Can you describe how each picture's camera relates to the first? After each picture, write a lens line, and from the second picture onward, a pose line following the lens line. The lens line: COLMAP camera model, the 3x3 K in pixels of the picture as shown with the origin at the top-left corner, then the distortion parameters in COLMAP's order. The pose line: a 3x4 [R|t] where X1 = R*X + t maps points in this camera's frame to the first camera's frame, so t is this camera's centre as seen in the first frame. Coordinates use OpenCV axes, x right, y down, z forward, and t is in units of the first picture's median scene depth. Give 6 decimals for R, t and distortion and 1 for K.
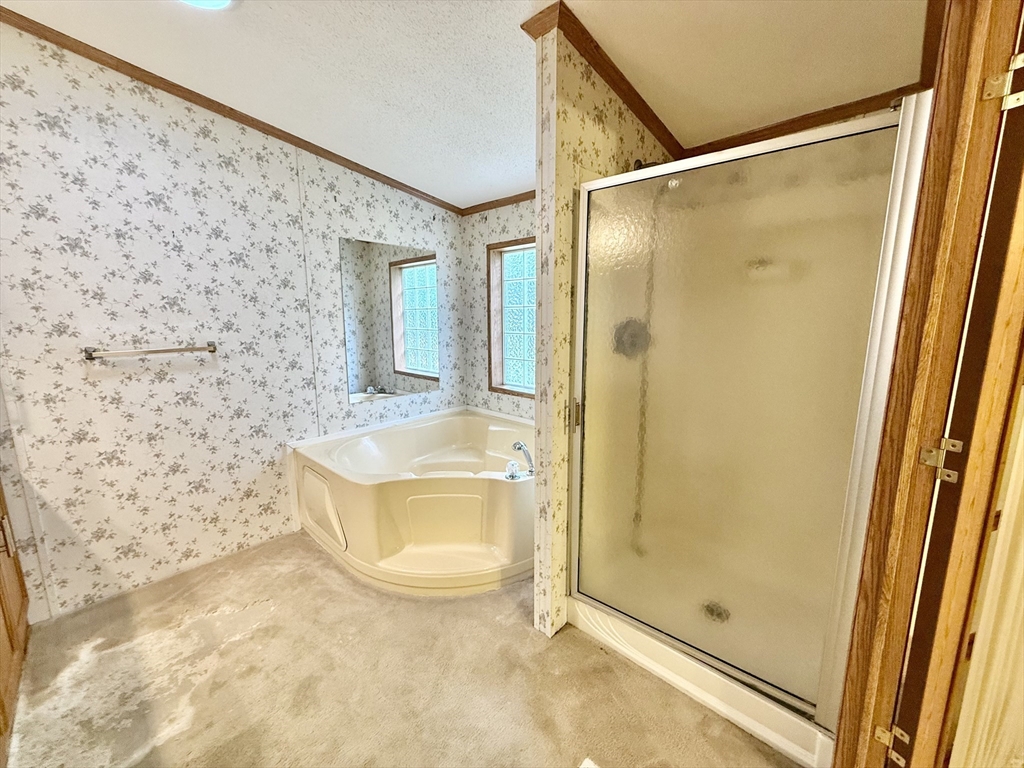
lens RADIAL K [[407.7, 0, 511.2], [0, 407.7, 382.7], [0, 0, 1]] dist [0.001406, -0.000522]
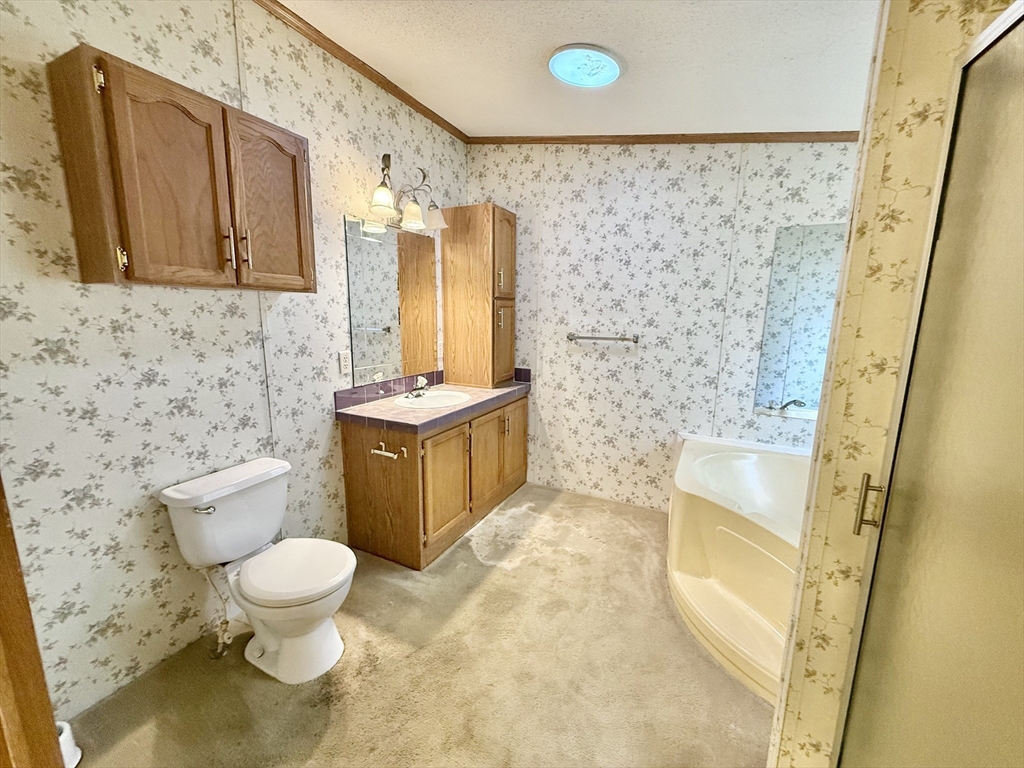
lens RADIAL K [[407.7, 0, 511.2], [0, 407.7, 382.7], [0, 0, 1]] dist [0.001406, -0.000522]
pose [[0.287389, 0.174440, -0.941795, 0.325363], [-0.168479, 0.977151, 0.129578, -0.046204], [0.942880, 0.121434, 0.310212, 0.229560]]
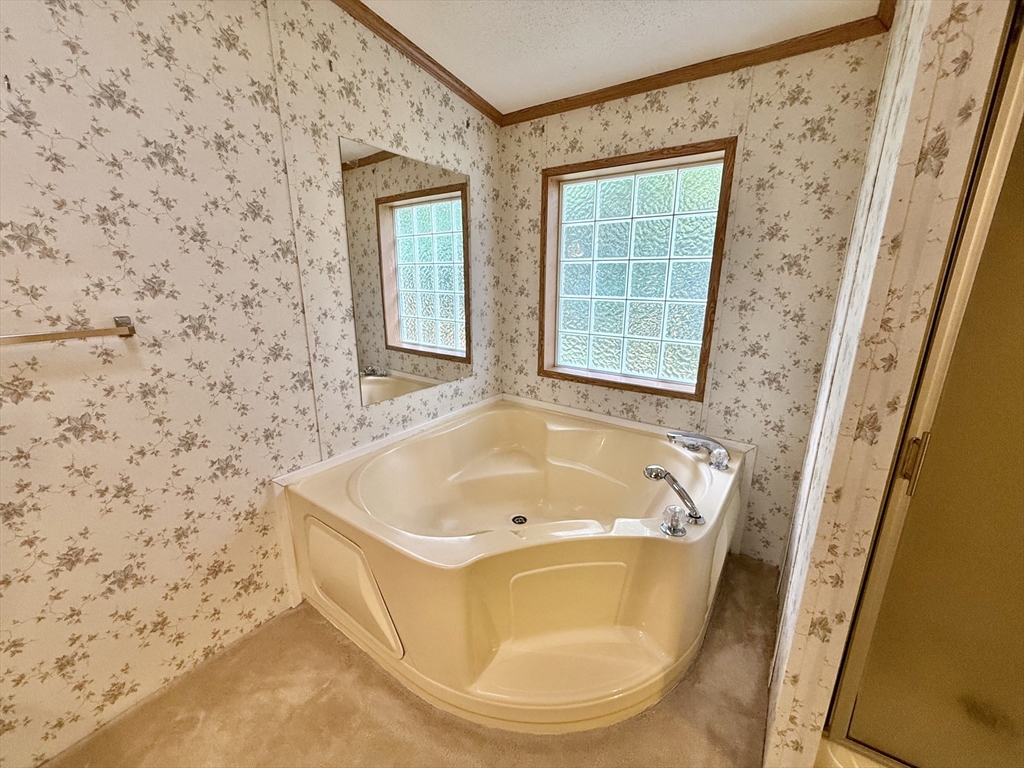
lens RADIAL K [[407.7, 0, 511.2], [0, 407.7, 382.7], [0, 0, 1]] dist [0.001406, -0.000522]
pose [[0.990985, -0.026792, 0.131270, -0.273709], [0.014380, 0.995411, 0.094609, -0.051634], [-0.133202, -0.091868, 0.986822, 0.359495]]
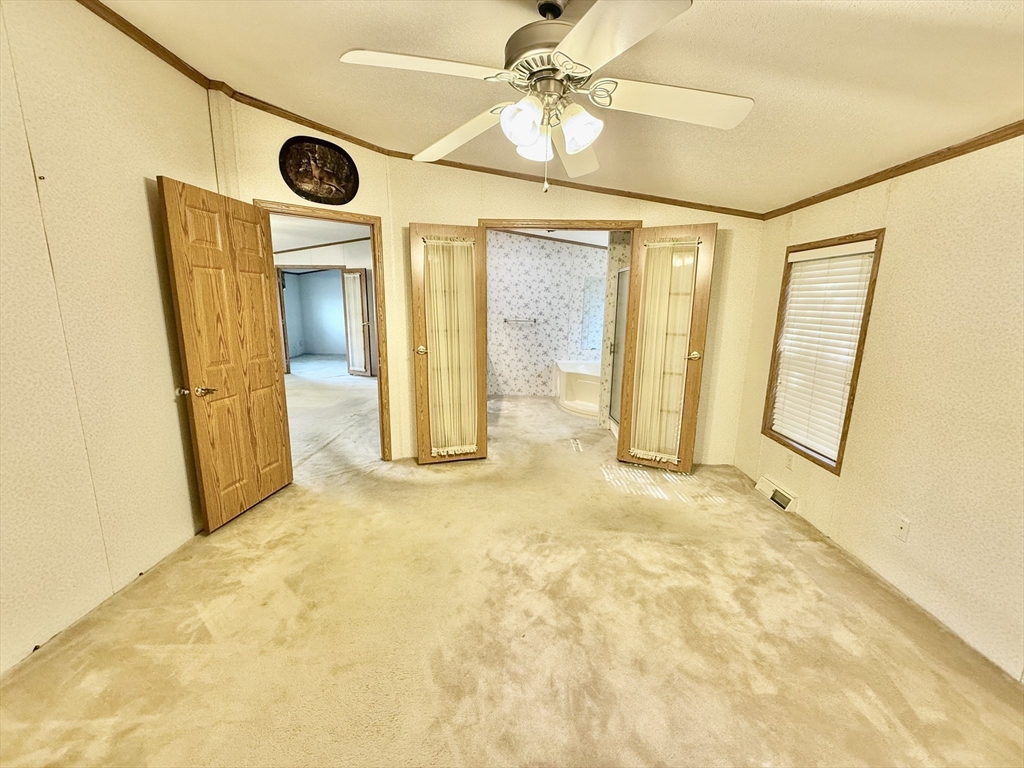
lens RADIAL K [[407.7, 0, 511.2], [0, 407.7, 382.7], [0, 0, 1]] dist [0.001406, -0.000522]
pose [[0.667458, 0.156604, -0.727993, 1.165739], [-0.139770, 0.986607, 0.084089, 0.112666], [0.731412, 0.045625, 0.680408, -0.939260]]
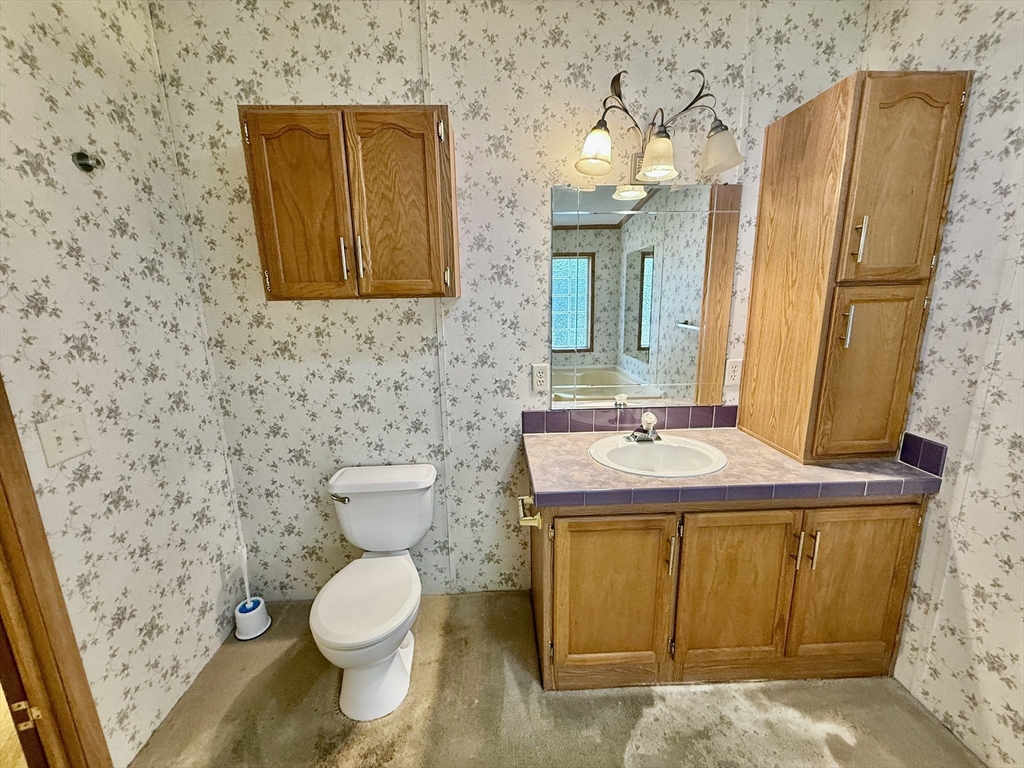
lens RADIAL K [[407.7, 0, 511.2], [0, 407.7, 382.7], [0, 0, 1]] dist [0.001406, -0.000522]
pose [[-0.698399, 0.169727, -0.695293, -0.100106], [-0.093071, 0.941688, 0.323361, -0.132654], [0.709632, 0.290546, -0.641877, 0.589324]]
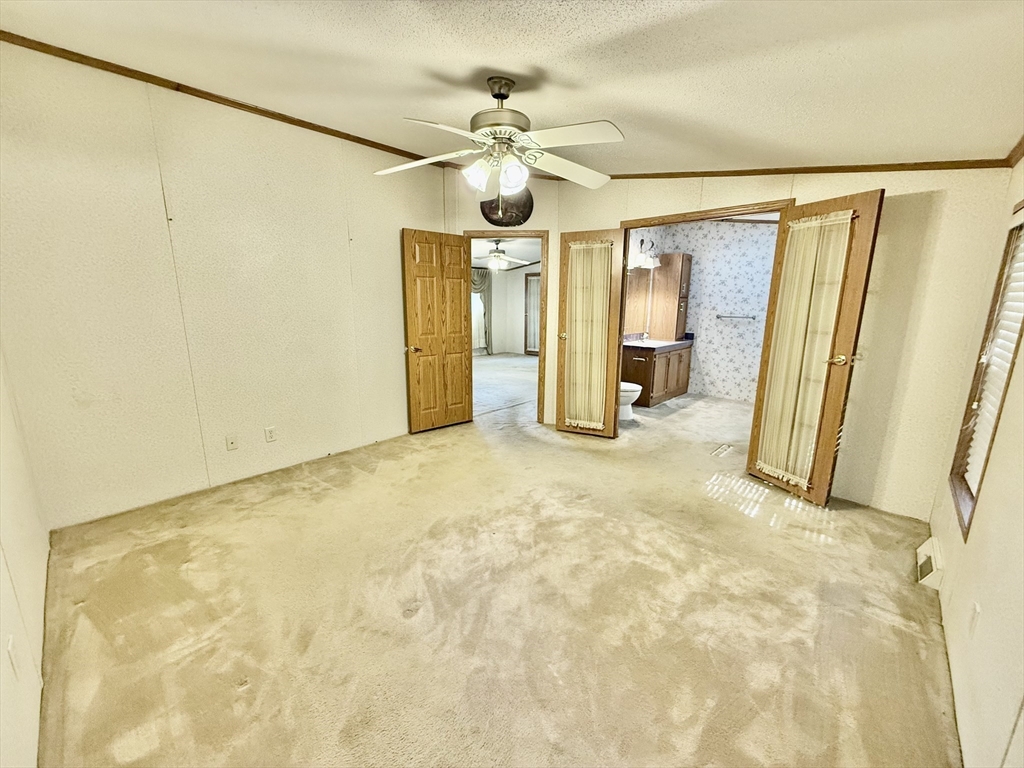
lens RADIAL K [[407.7, 0, 511.2], [0, 407.7, 382.7], [0, 0, 1]] dist [0.001406, -0.000522]
pose [[0.004027, 0.208280, -0.978061, 1.632025], [-0.170889, 0.963825, 0.204545, 0.040016], [0.985282, 0.166316, 0.039474, -0.473169]]
